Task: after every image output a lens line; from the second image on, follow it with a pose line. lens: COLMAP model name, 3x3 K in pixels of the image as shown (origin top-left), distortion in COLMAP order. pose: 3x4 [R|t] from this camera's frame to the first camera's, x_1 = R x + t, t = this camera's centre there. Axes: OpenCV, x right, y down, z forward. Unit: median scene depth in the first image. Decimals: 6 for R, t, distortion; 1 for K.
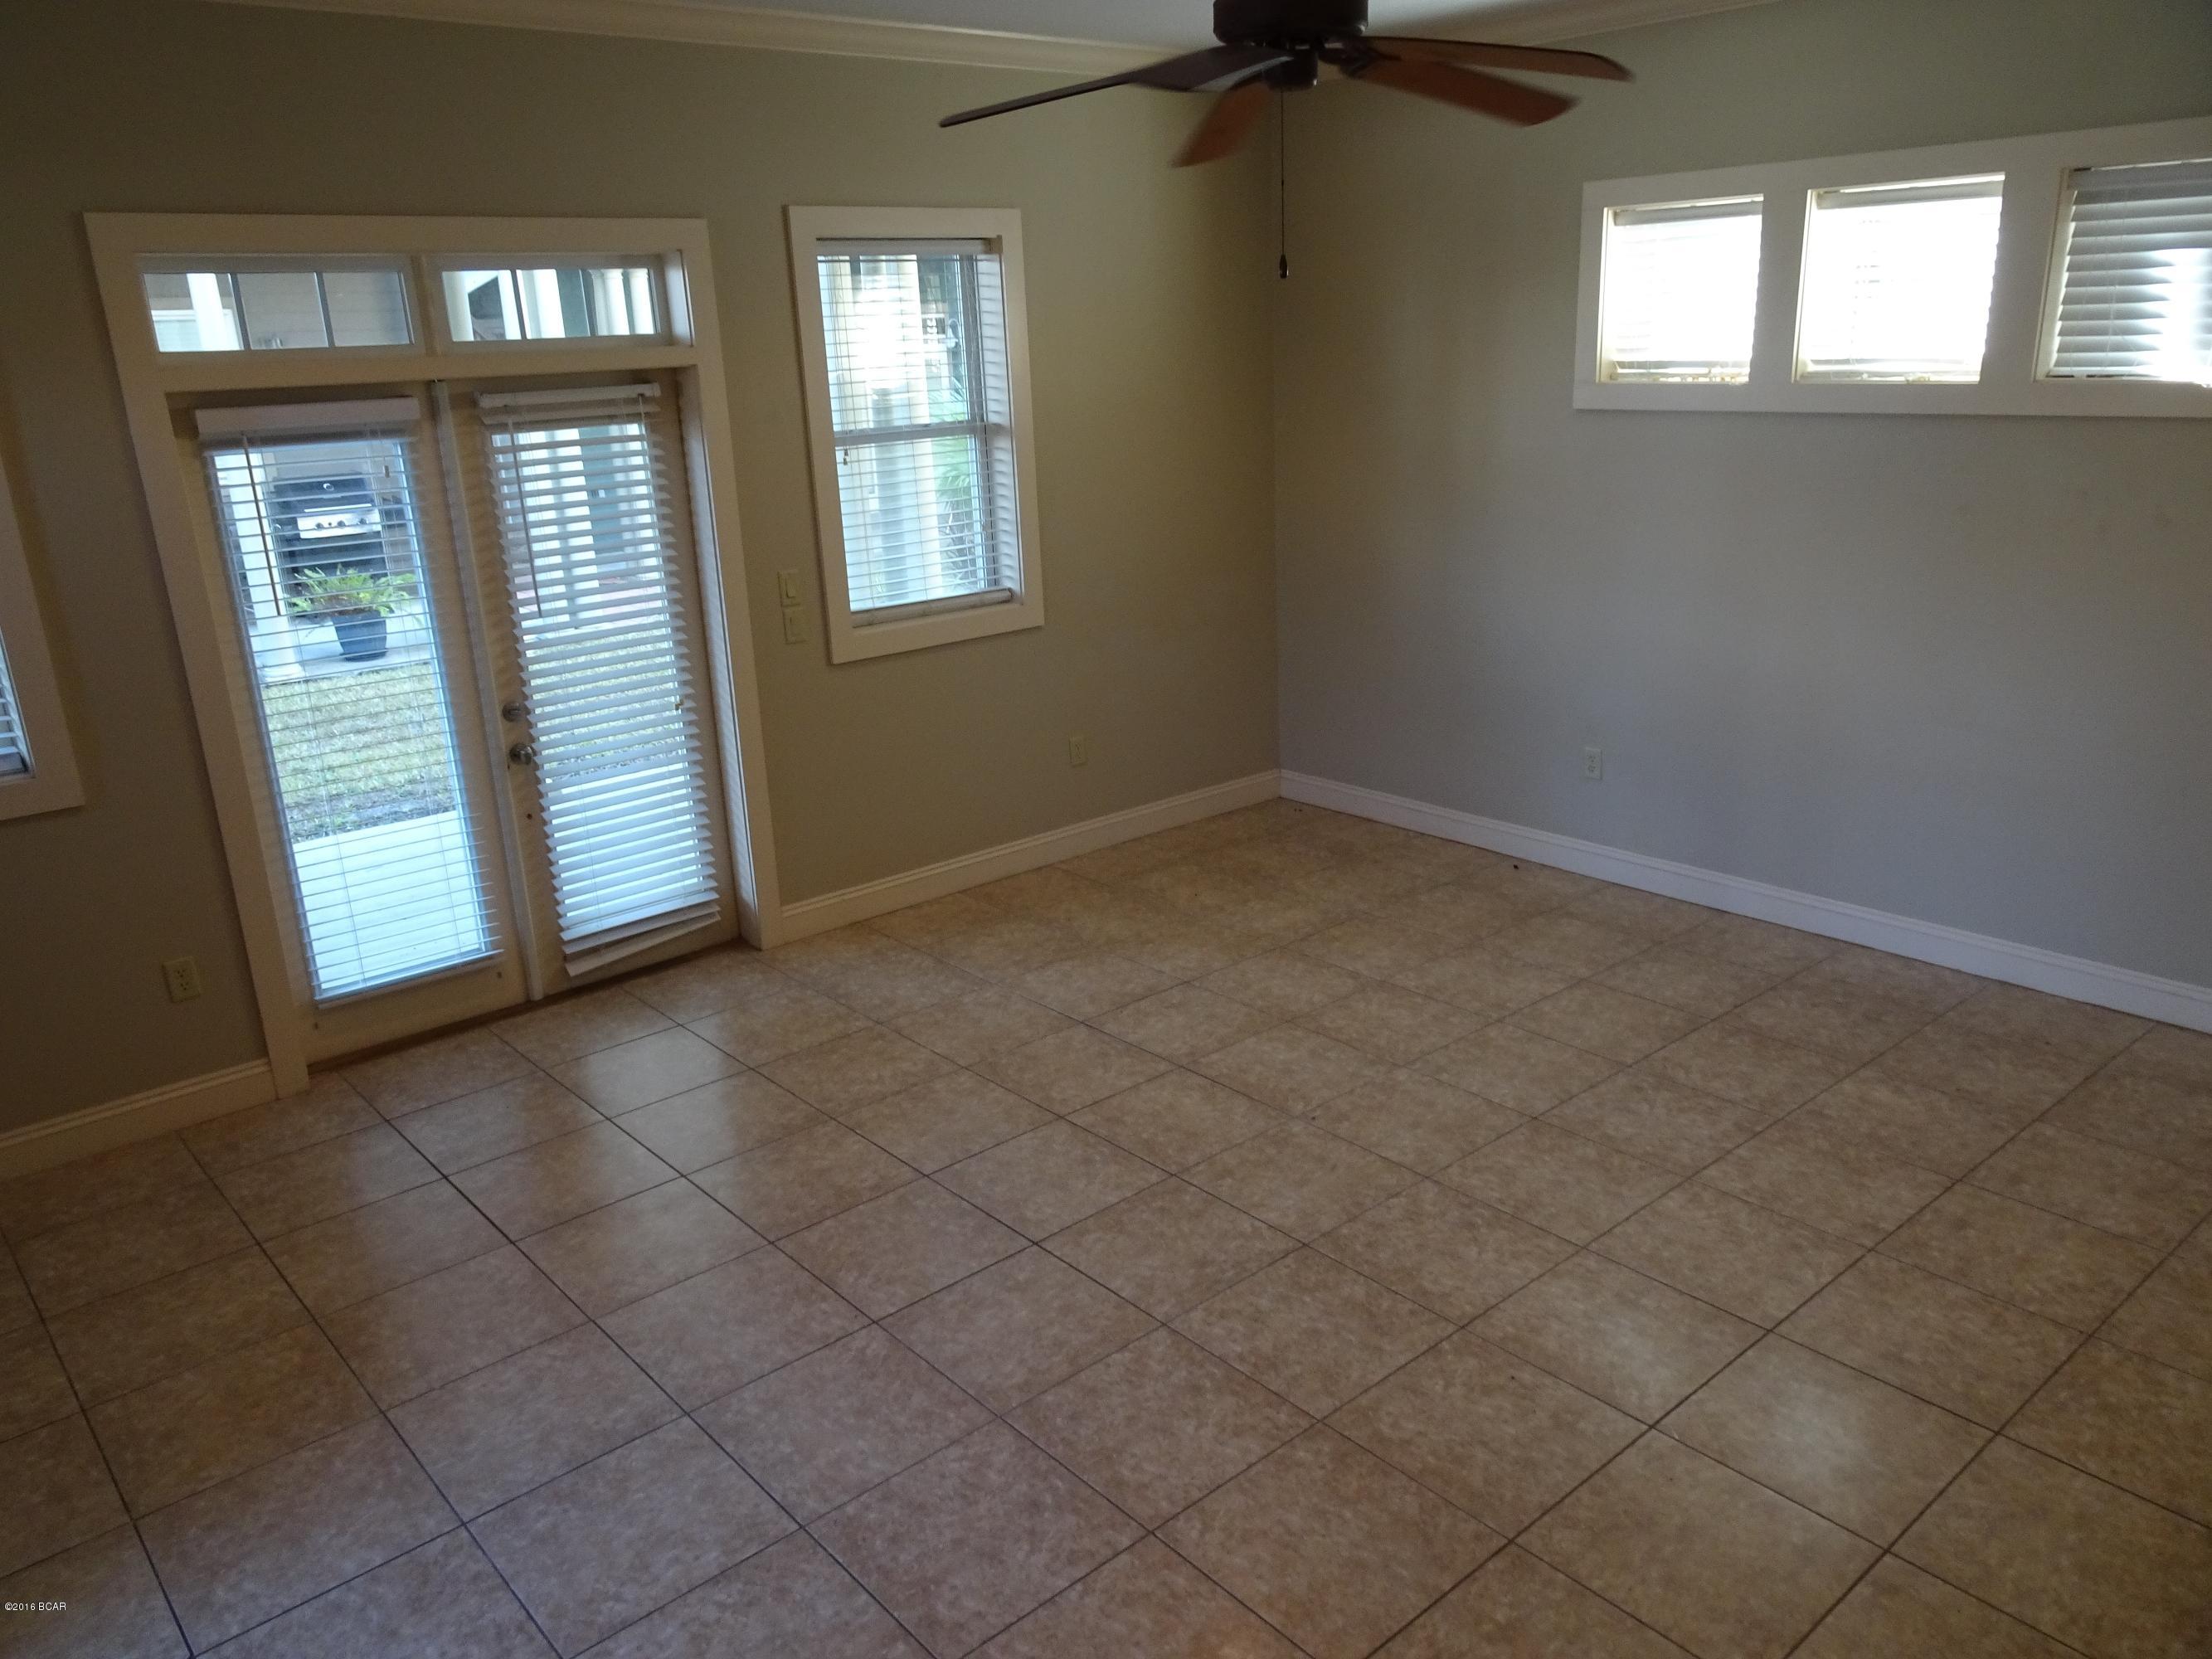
lens RADIAL K [[1630.7, 0, 1106.0], [0, 1630.7, 829.5], [0, 0, 1]] dist [0.016149, -0.000231]
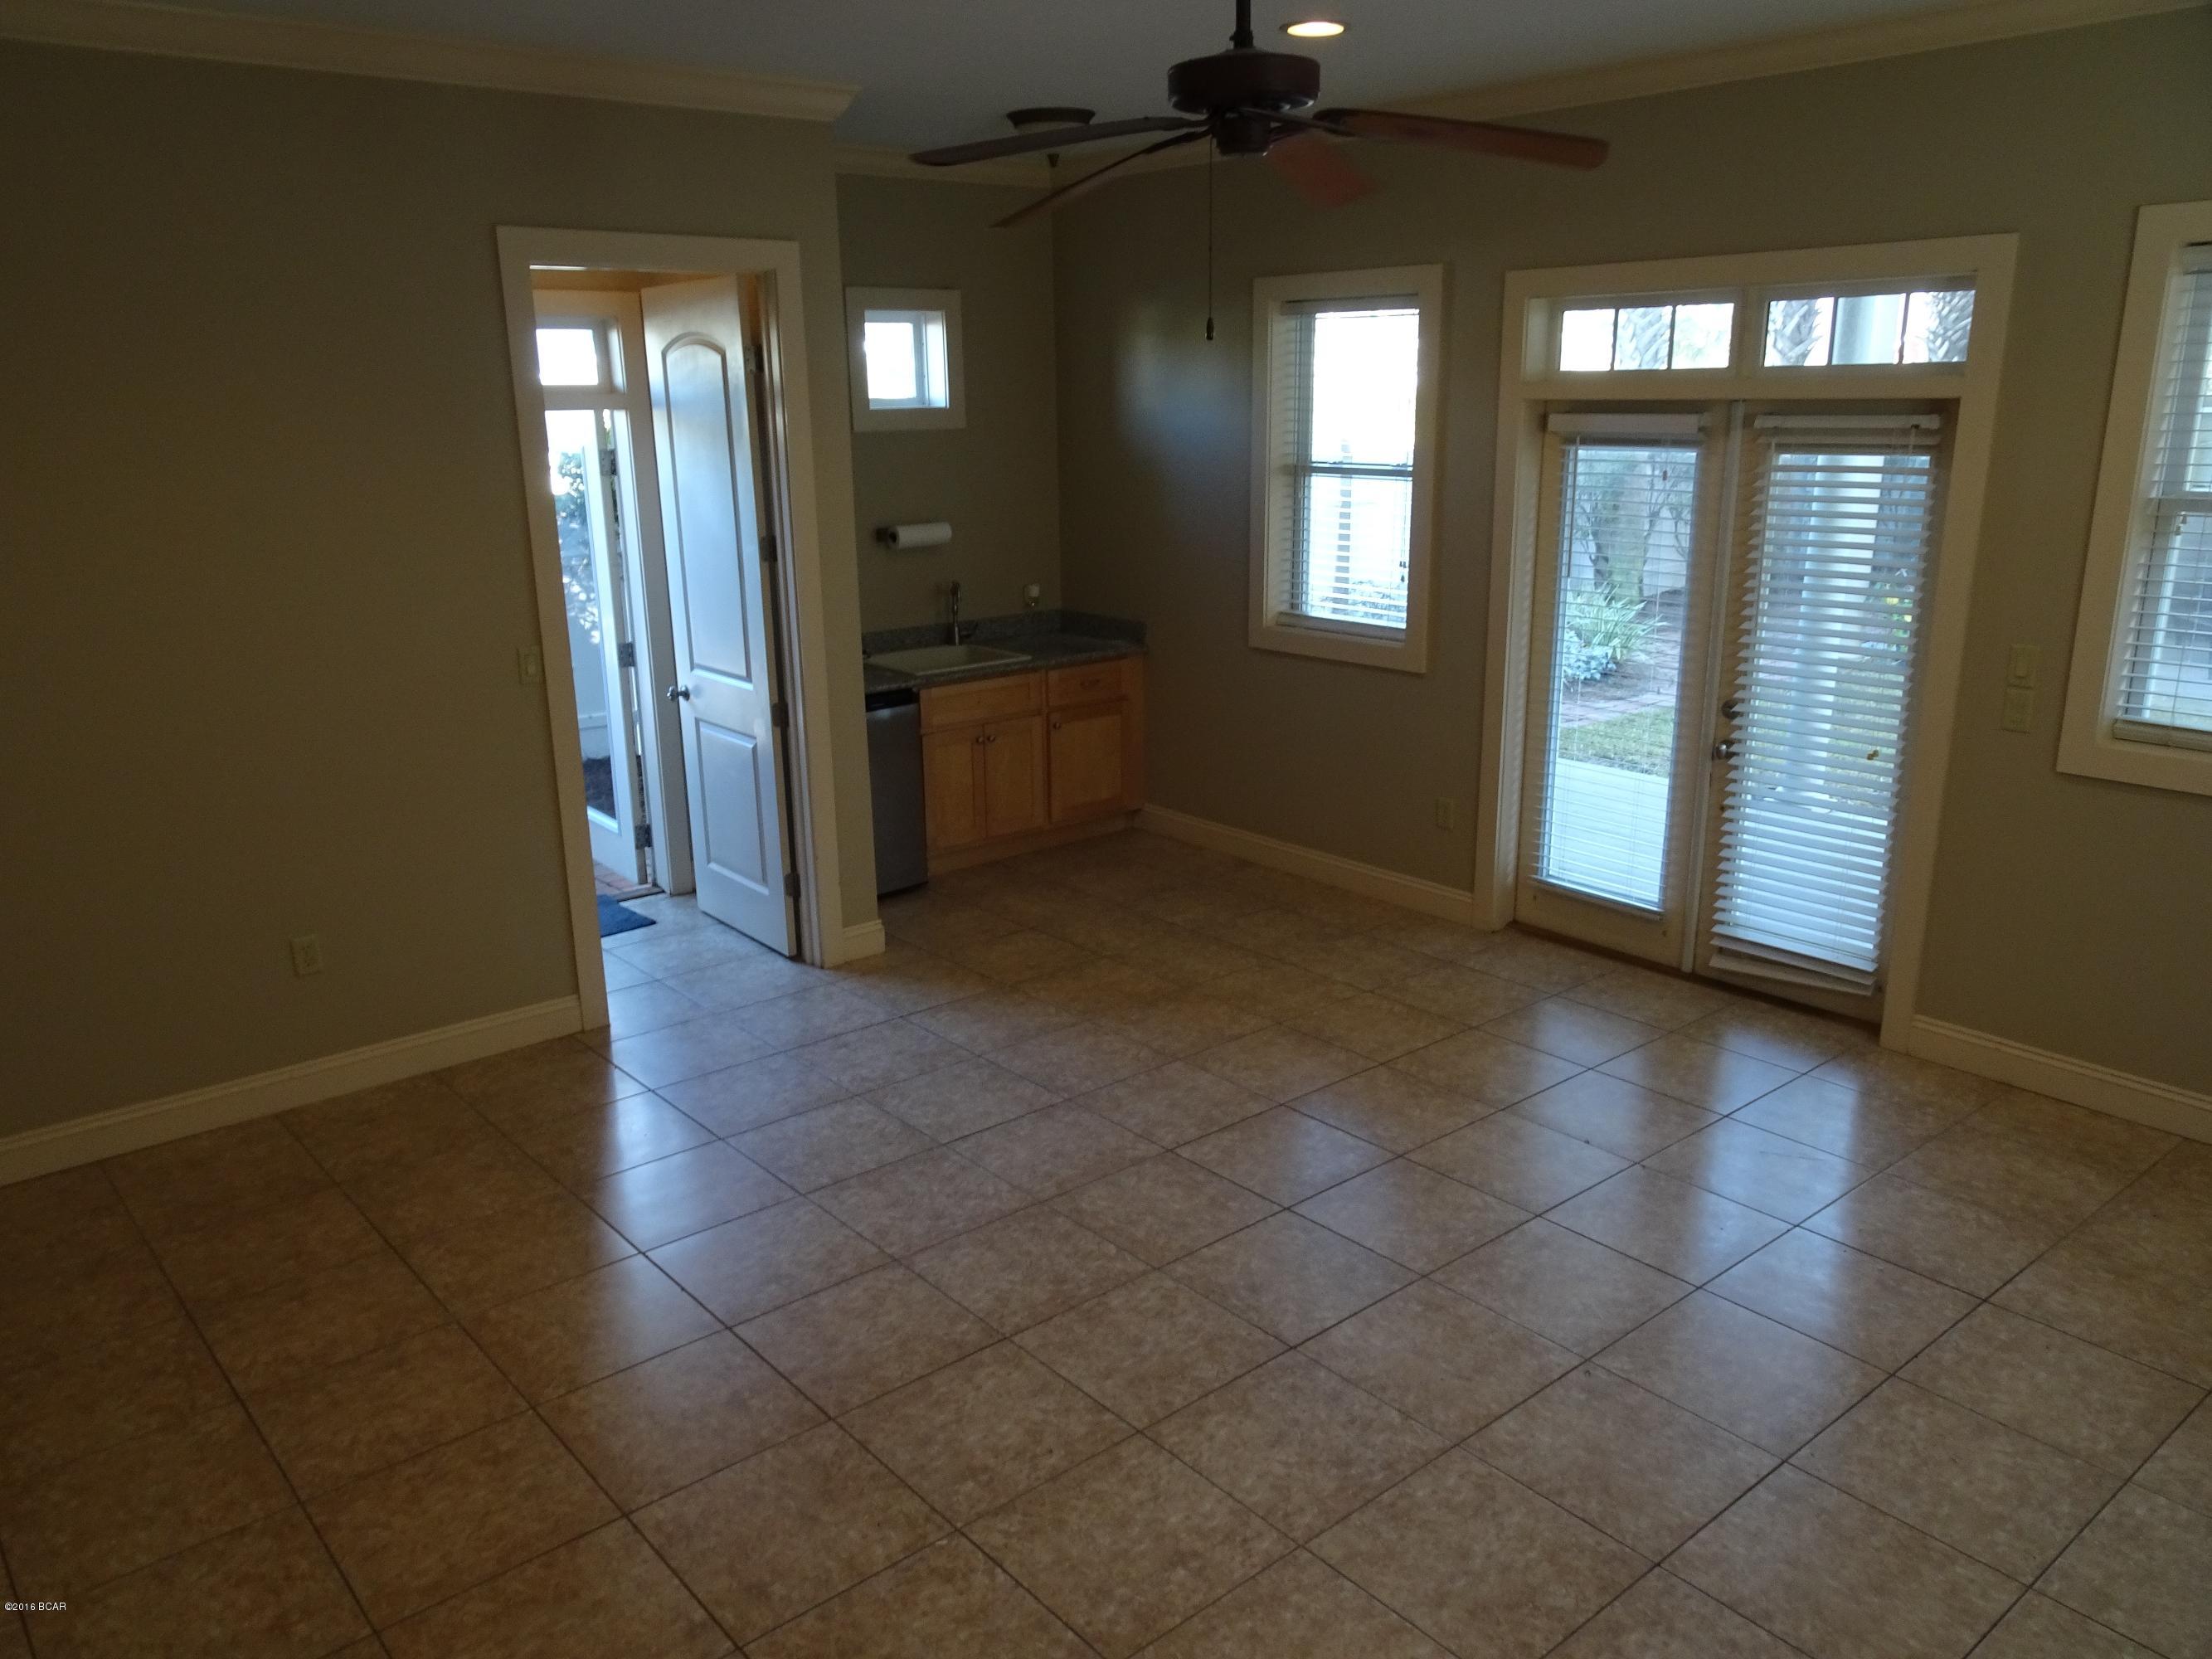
lens RADIAL K [[1630.7, 0, 1106.0], [0, 1630.7, 829.5], [0, 0, 1]] dist [0.016149, -0.000231]
pose [[-0.007249, 0.302155, -0.953231, 0.705610], [-0.288624, 0.912054, 0.291297, -0.199757], [0.957415, 0.277237, 0.080597, 0.556983]]
